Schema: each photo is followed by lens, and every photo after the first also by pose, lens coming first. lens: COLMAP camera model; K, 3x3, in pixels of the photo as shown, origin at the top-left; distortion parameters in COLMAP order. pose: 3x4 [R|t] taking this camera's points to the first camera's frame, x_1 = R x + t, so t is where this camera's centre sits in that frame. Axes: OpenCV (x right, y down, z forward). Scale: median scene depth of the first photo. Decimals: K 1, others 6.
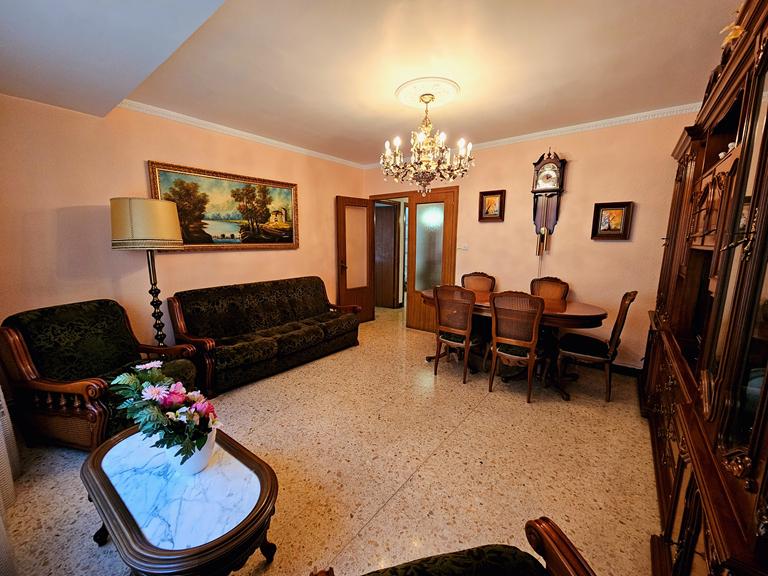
lens RADIAL K [[315.9, 0, 376.6], [0, 315.9, 289.9], [0, 0, 1]] dist [0.003304, 0.000133]
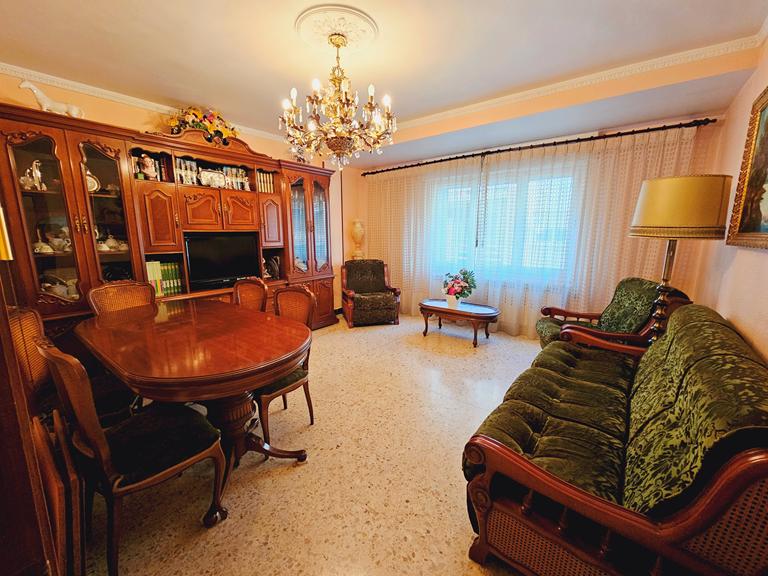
lens RADIAL K [[315.9, 0, 376.6], [0, 315.9, 289.9], [0, 0, 1]] dist [0.003304, 0.000133]
pose [[-0.999950, 0.005798, 0.008173, 0.031854], [0.008197, 0.942465, 0.334204, -0.216004], [-0.005765, 0.334254, -0.942465, 1.503733]]
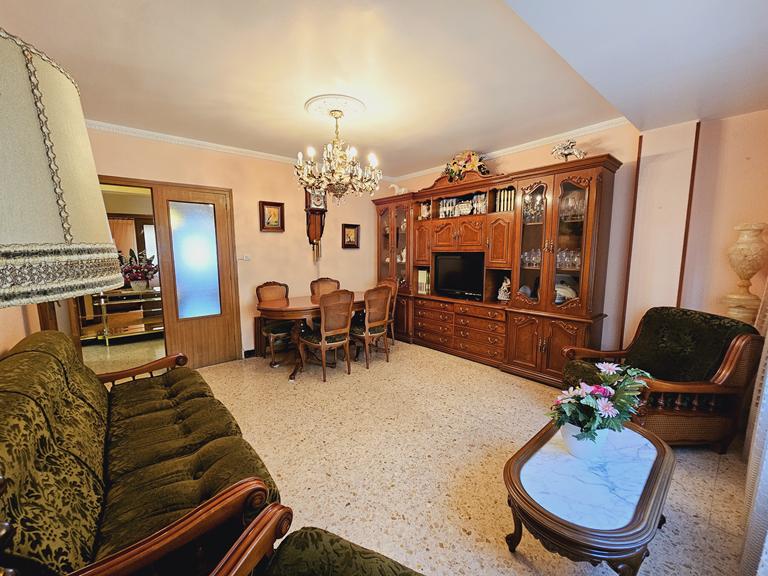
lens RADIAL K [[311.7, 0, 382.2], [0, 311.7, 292.3], [0, 0, 1]] dist [-0.018374, -0.000063]
pose [[0.196360, -0.132786, 0.971499, -0.691095], [0.167530, 0.980763, 0.100191, -0.078184], [-0.966114, 0.143082, 0.214828, 0.565796]]
